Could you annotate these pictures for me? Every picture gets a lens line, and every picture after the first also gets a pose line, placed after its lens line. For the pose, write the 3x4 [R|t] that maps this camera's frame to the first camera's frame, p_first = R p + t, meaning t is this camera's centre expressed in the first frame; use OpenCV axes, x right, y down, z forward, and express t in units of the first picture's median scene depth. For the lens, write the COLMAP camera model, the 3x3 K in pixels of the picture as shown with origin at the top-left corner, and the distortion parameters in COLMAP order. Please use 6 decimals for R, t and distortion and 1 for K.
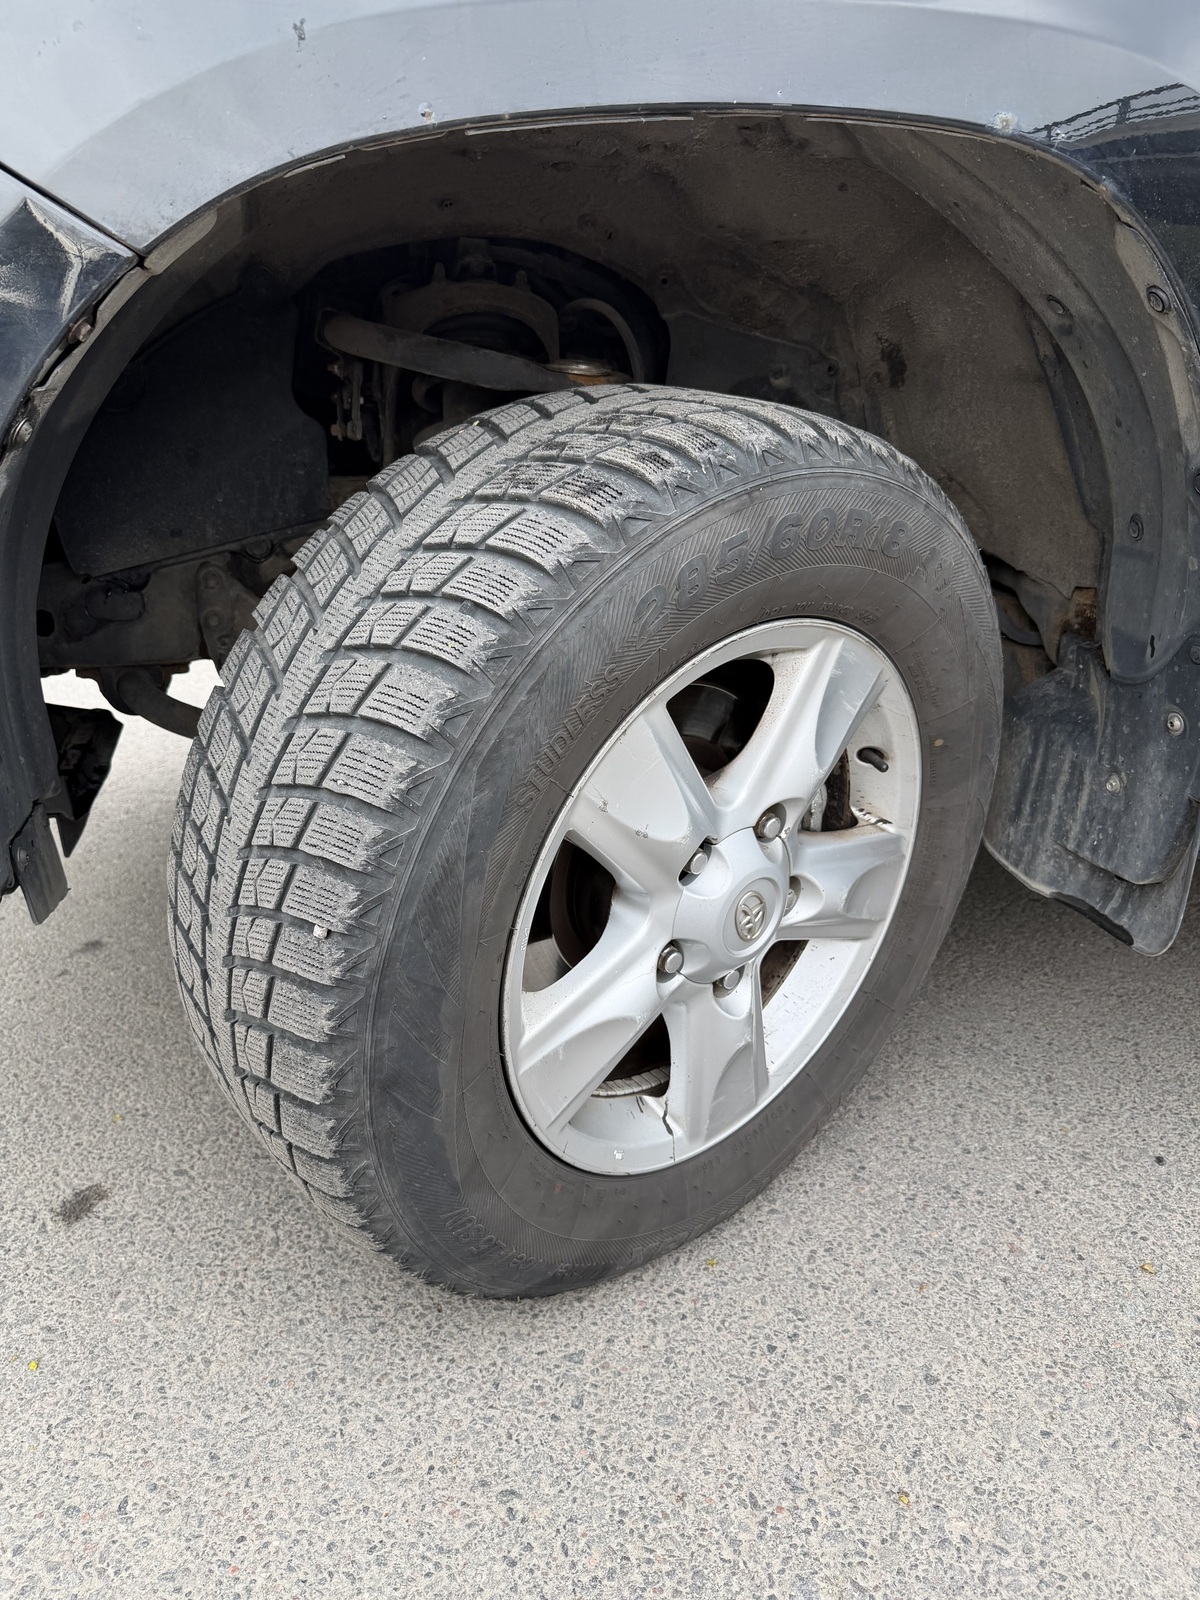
lens RADIAL K [[1112.3, 0, 600.0], [0, 1112.3, 800.0], [0, 0, 1]] dist [0.094695, -0.159832]
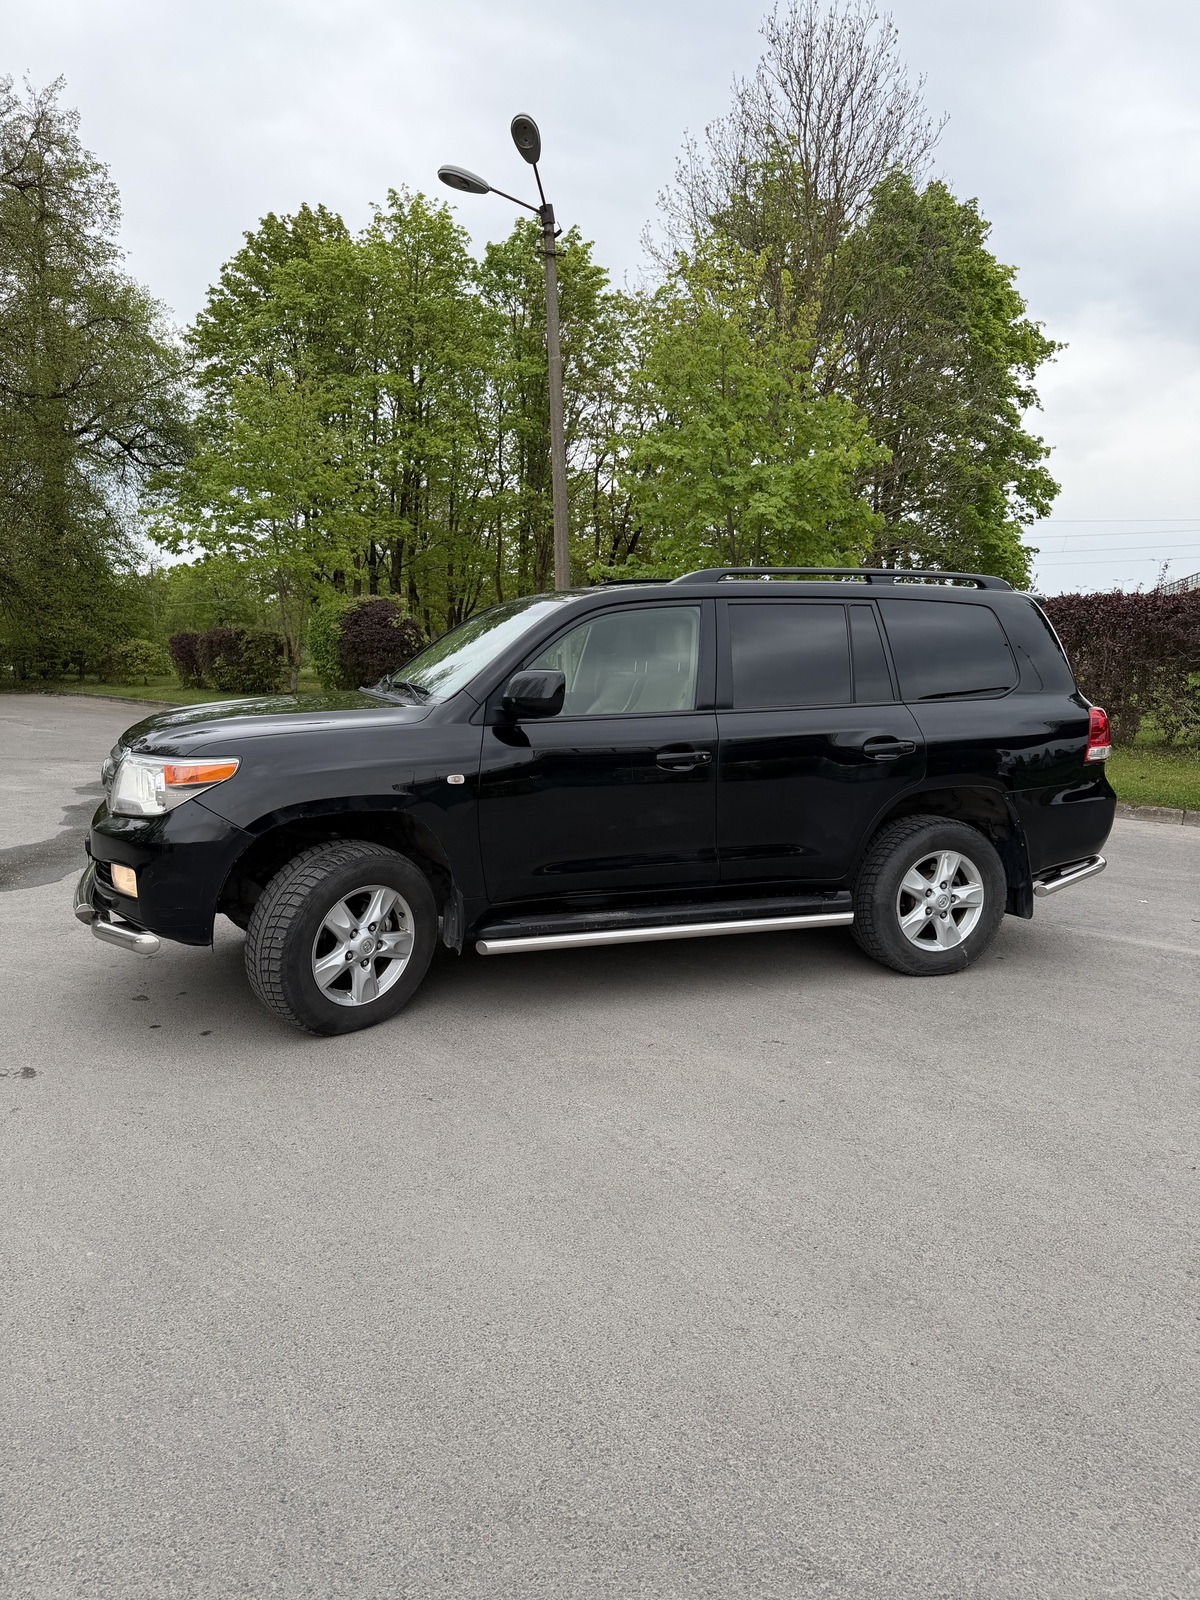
lens RADIAL K [[1112.3, 0, 600.0], [0, 1112.3, 800.0], [0, 0, 1]] dist [0.094695, -0.159832]
pose [[0.992739, -0.012757, 0.119609, 0.622639], [0.038348, 0.976040, -0.214183, 0.615470], [-0.114010, 0.217215, 0.969443, -4.325087]]
